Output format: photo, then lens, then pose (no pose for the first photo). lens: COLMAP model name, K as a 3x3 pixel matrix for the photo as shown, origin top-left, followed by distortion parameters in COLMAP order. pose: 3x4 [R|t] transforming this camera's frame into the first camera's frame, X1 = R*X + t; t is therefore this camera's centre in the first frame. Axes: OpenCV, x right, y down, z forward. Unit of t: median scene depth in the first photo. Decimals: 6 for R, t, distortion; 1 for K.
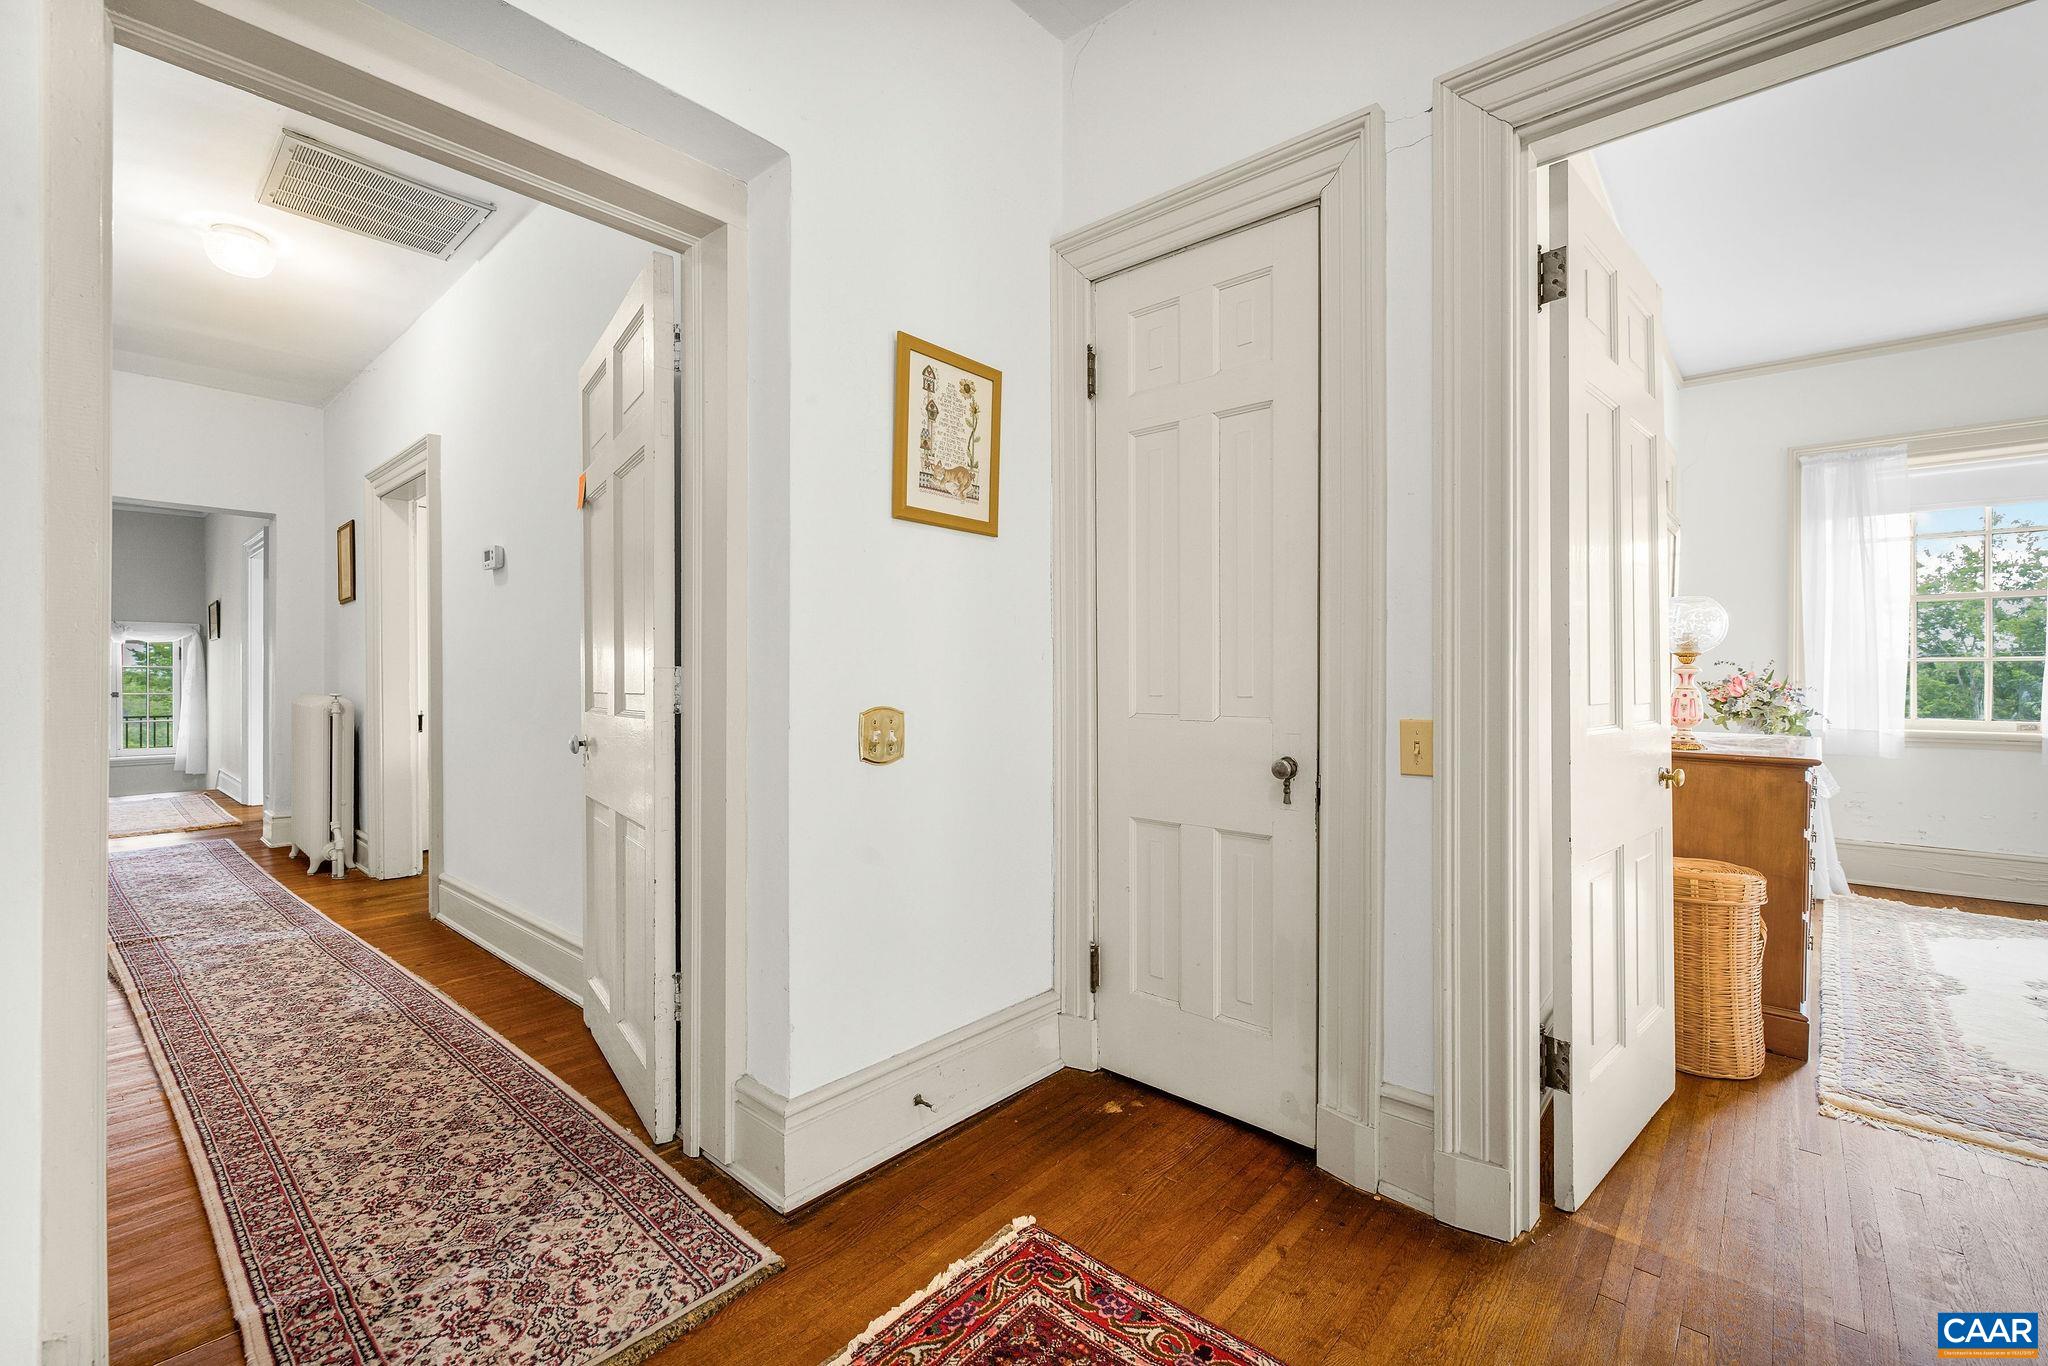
lens RADIAL K [[868.7, 0, 1029.8], [0, 868.7, 683.7], [0, 0, 1]] dist [-0.002510, -0.000756]
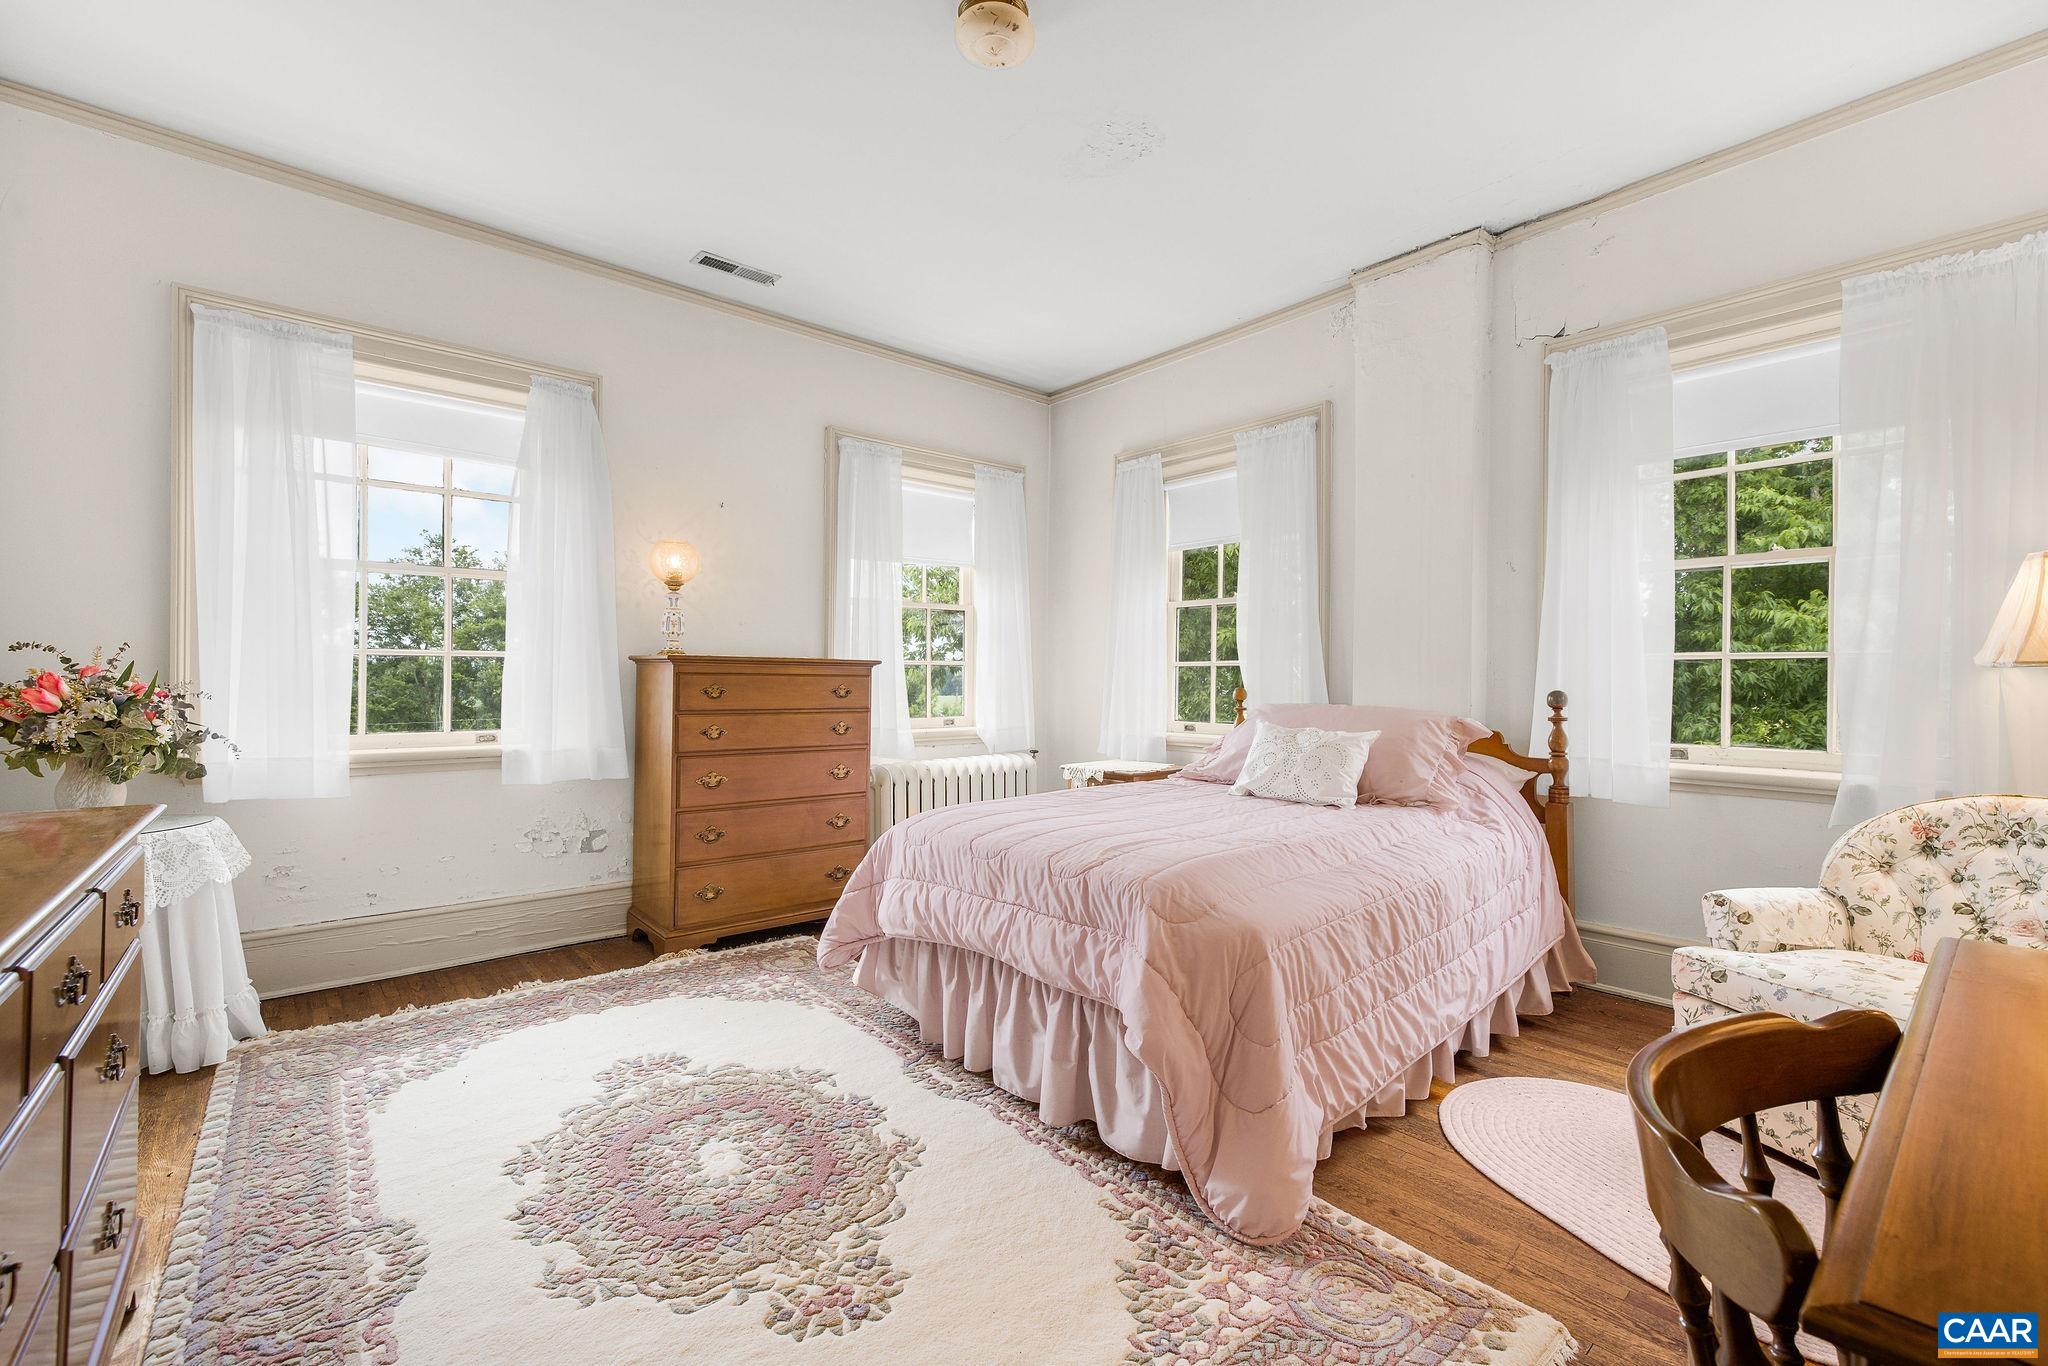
lens RADIAL K [[868.7, 0, 1029.6], [0, 868.7, 680.0], [0, 0, 1]] dist [-0.002510, -0.000756]
pose [[0.133243, 0.002214, 0.991081, 0.391741], [-0.000008, 0.999998, -0.002233, -0.003090], [-0.991083, 0.000290, 0.133243, 0.364452]]
